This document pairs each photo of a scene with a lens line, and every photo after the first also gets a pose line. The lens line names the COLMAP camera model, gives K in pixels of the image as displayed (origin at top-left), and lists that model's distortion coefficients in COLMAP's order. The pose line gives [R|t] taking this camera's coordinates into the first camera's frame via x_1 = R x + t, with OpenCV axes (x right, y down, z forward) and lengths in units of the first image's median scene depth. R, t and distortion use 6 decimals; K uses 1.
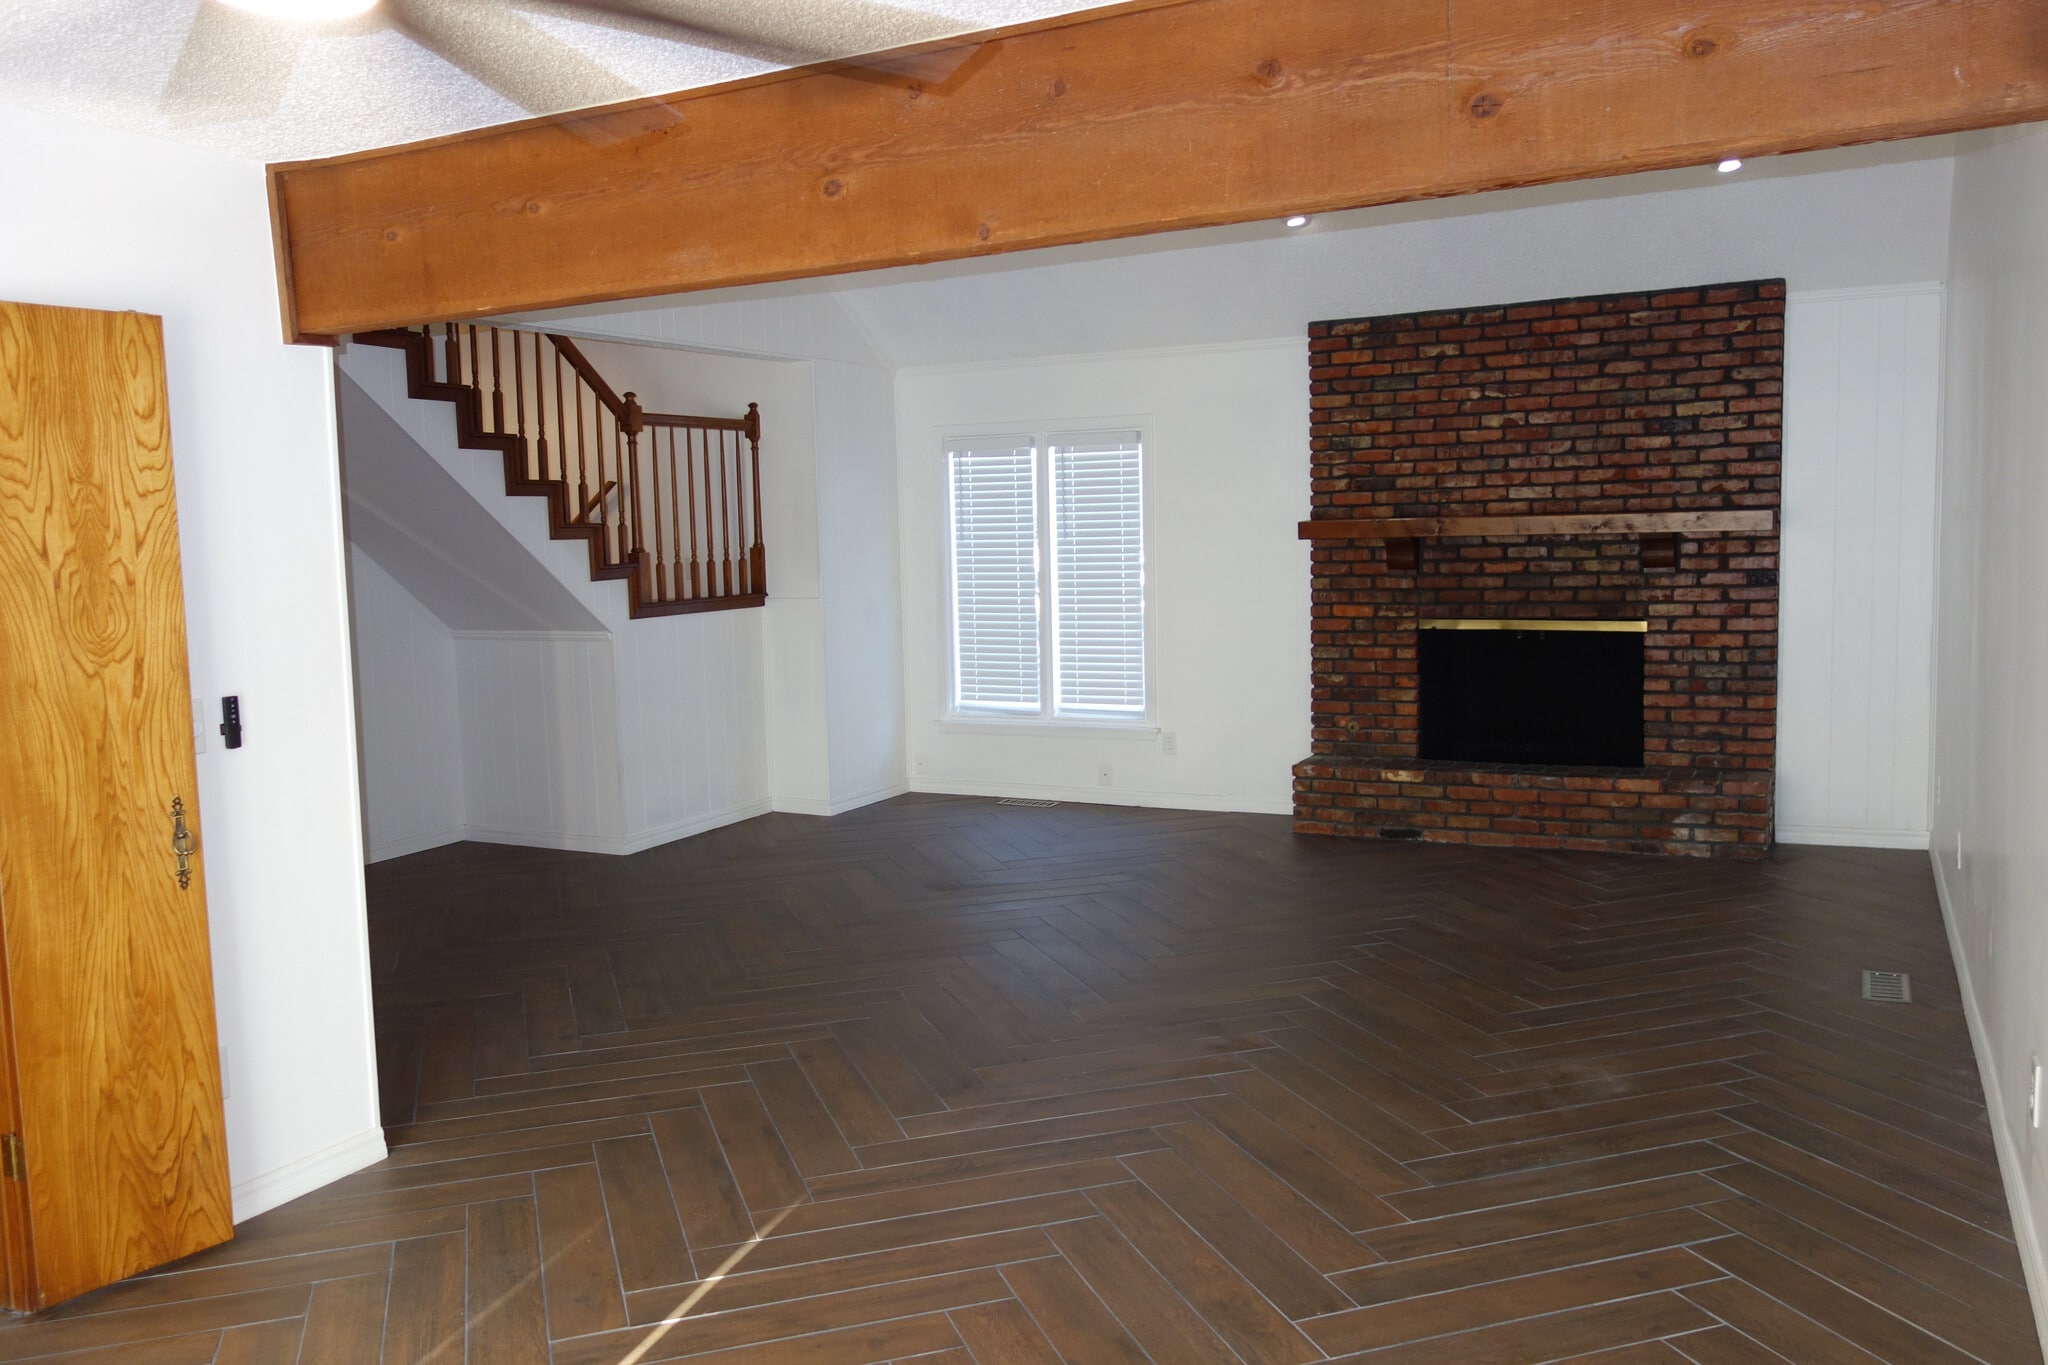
lens RADIAL K [[1608.0, 0, 1030.0], [0, 1608.0, 685.3], [0, 0, 1]] dist [0.000332, 0.001278]
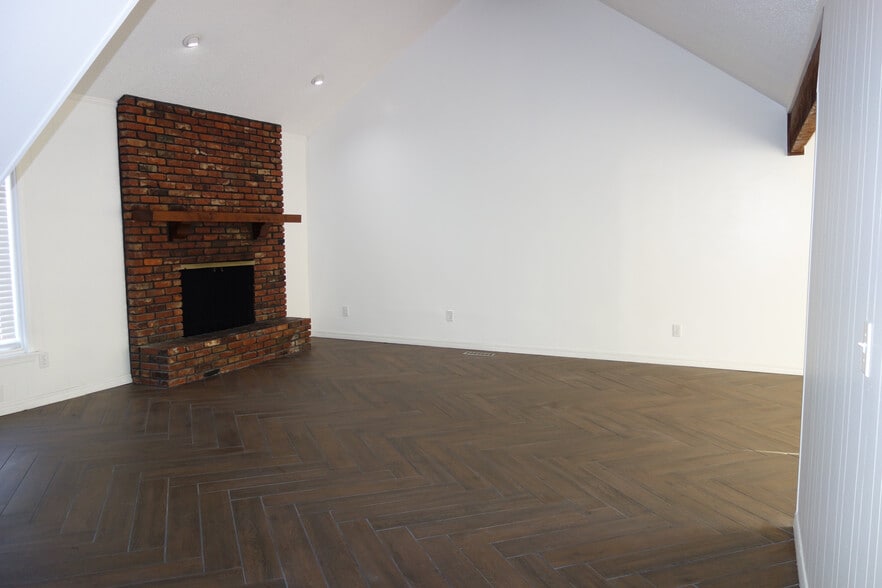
lens RADIAL K [[692.5, 0, 444.3], [0, 692.5, 294.9], [0, 0, 1]] dist [0.000332, 0.001278]
pose [[-0.050298, -0.076381, 0.995809, -0.619638], [0.093442, 0.992338, 0.080834, -0.043840], [-0.994353, 0.097116, -0.042775, 0.746925]]
